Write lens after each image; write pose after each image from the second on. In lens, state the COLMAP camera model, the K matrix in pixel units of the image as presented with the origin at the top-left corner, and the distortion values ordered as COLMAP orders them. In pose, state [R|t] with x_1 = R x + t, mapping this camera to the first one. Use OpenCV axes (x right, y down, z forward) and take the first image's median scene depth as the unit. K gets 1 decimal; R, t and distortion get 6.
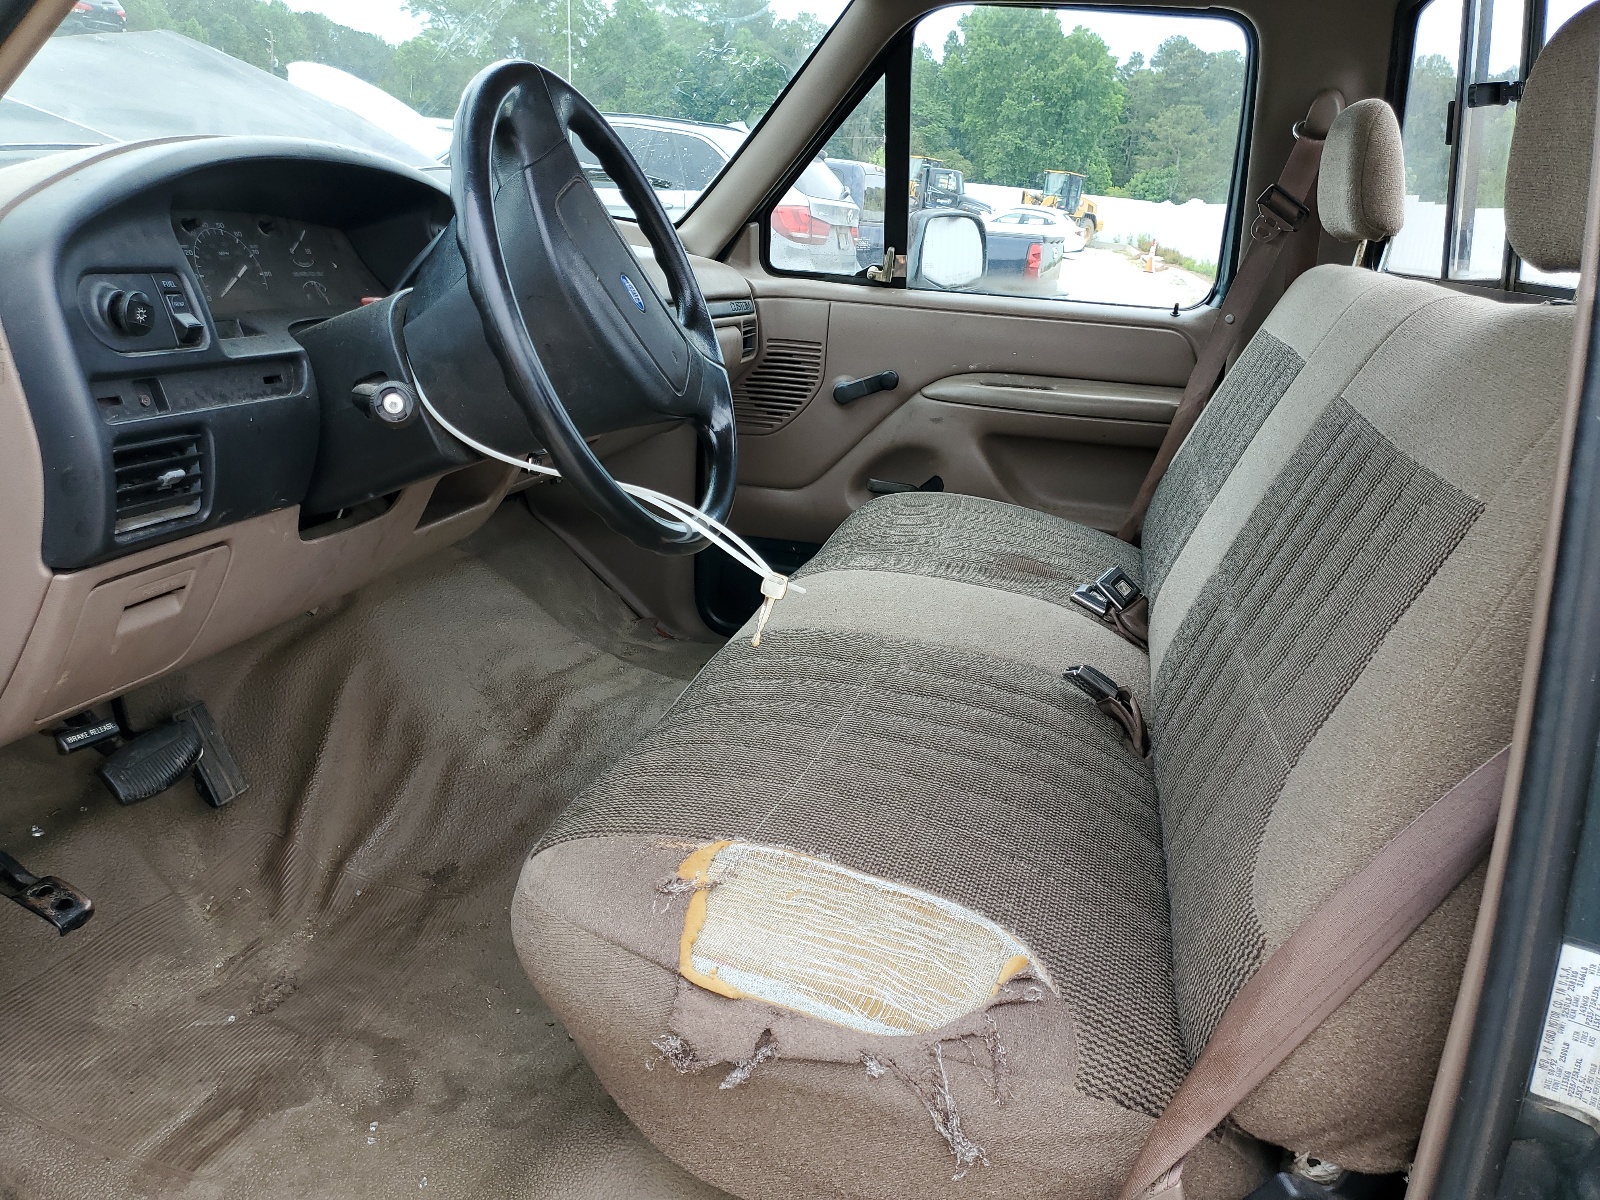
lens RADIAL K [[1252.5, 0, 809.7], [0, 1252.5, 605.8], [0, 0, 1]] dist [0.007246, -0.030481]
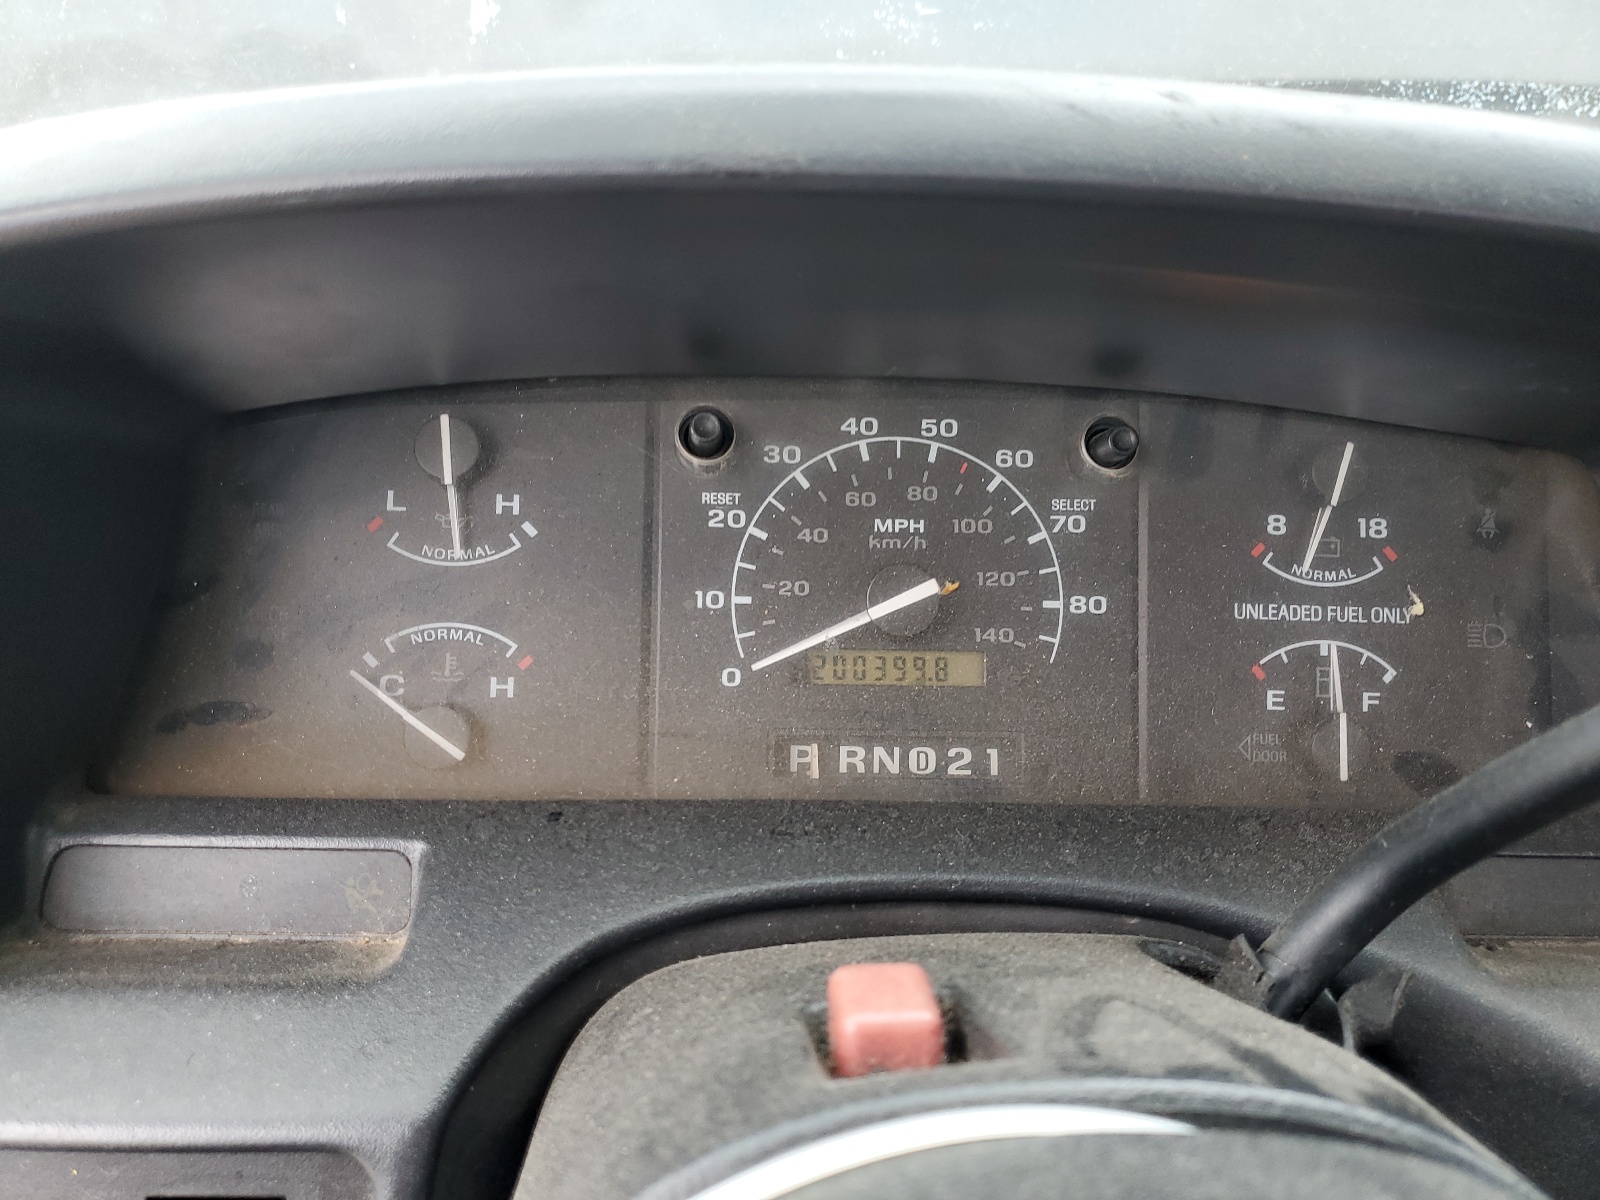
lens RADIAL K [[1252.5, 0, 805.8], [0, 1252.5, 605.9], [0, 0, 1]] dist [0.007246, -0.030481]
pose [[0.296164, 0.247024, -0.922641, -0.164639], [-0.288293, 0.944044, 0.160214, -0.245622], [0.910590, 0.218541, 0.350807, 0.712639]]
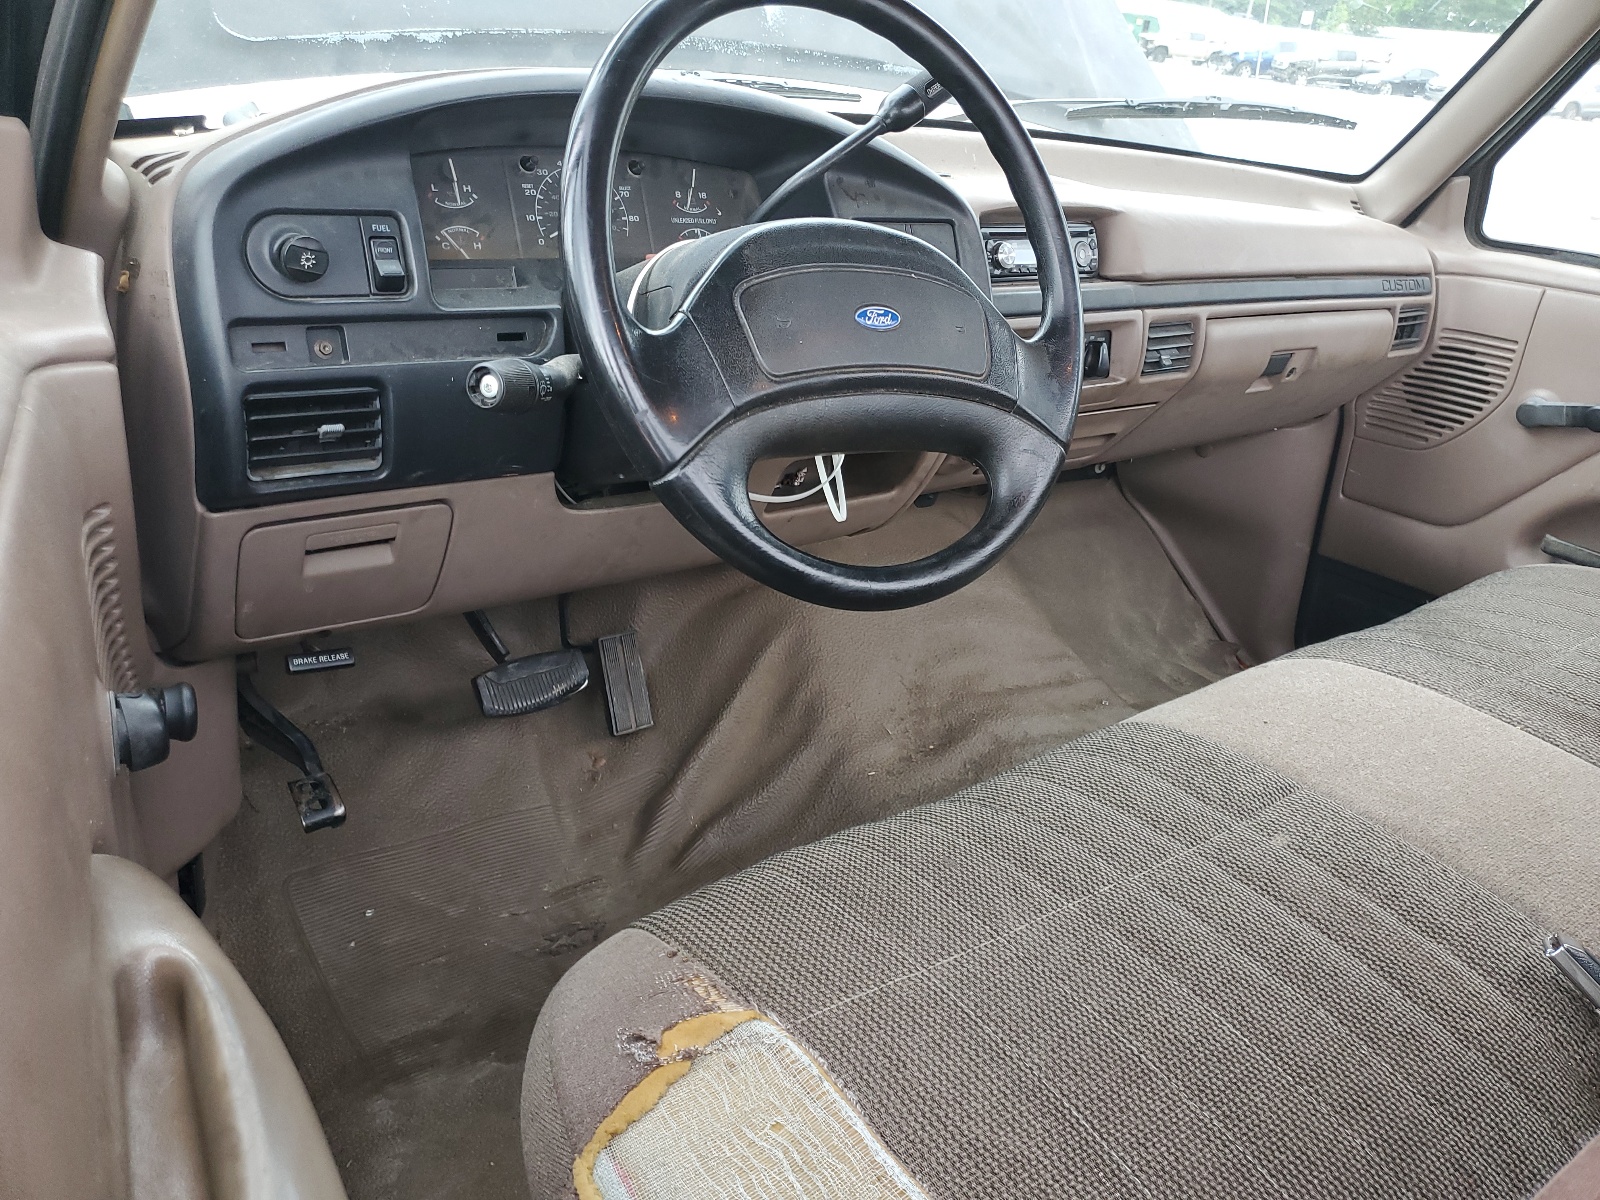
lens RADIAL K [[1252.5, 0, 809.4], [0, 1252.5, 589.1], [0, 0, 1]] dist [0.007246, -0.030481]
pose [[0.795976, 0.219619, -0.564083, 0.219584], [-0.200092, 0.974941, 0.097233, -0.094677], [0.571302, 0.035473, 0.819973, 0.266637]]
